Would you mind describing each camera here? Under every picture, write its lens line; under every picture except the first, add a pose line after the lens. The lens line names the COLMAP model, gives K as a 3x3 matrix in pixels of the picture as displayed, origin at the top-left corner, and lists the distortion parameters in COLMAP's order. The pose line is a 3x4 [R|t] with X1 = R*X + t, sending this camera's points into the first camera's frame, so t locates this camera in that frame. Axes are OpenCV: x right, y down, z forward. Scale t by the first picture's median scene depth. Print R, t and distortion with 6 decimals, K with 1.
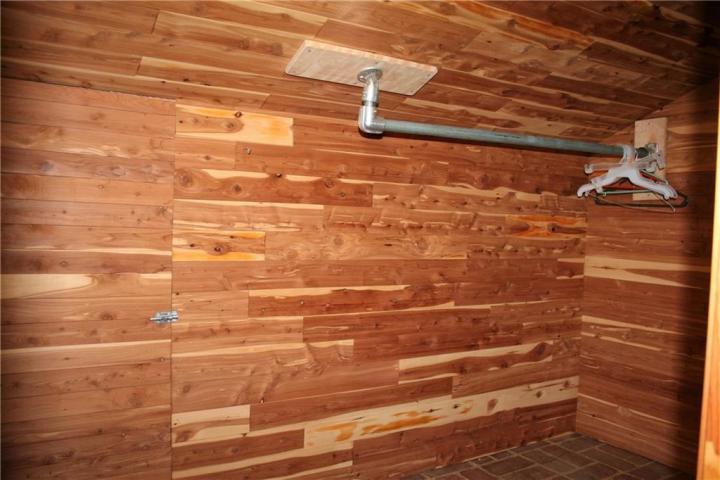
lens RADIAL K [[615.8, 0, 360.9], [0, 615.8, 240.1], [0, 0, 1]] dist [-0.126922, -0.001520]
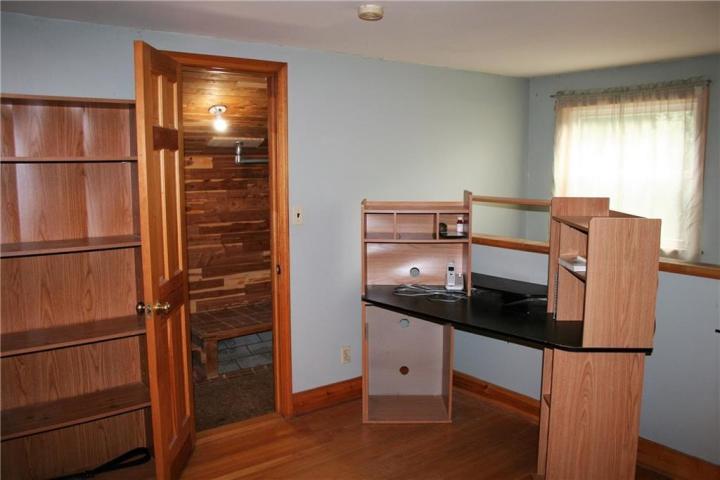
lens RADIAL K [[615.8, 0, 358.8], [0, 615.8, 241.3], [0, 0, 1]] dist [-0.126922, -0.001520]
pose [[0.996538, -0.046492, 0.068928, 0.302192], [0.040389, 0.995351, 0.087440, -0.045165], [-0.072673, -0.084353, 0.993782, -1.580414]]
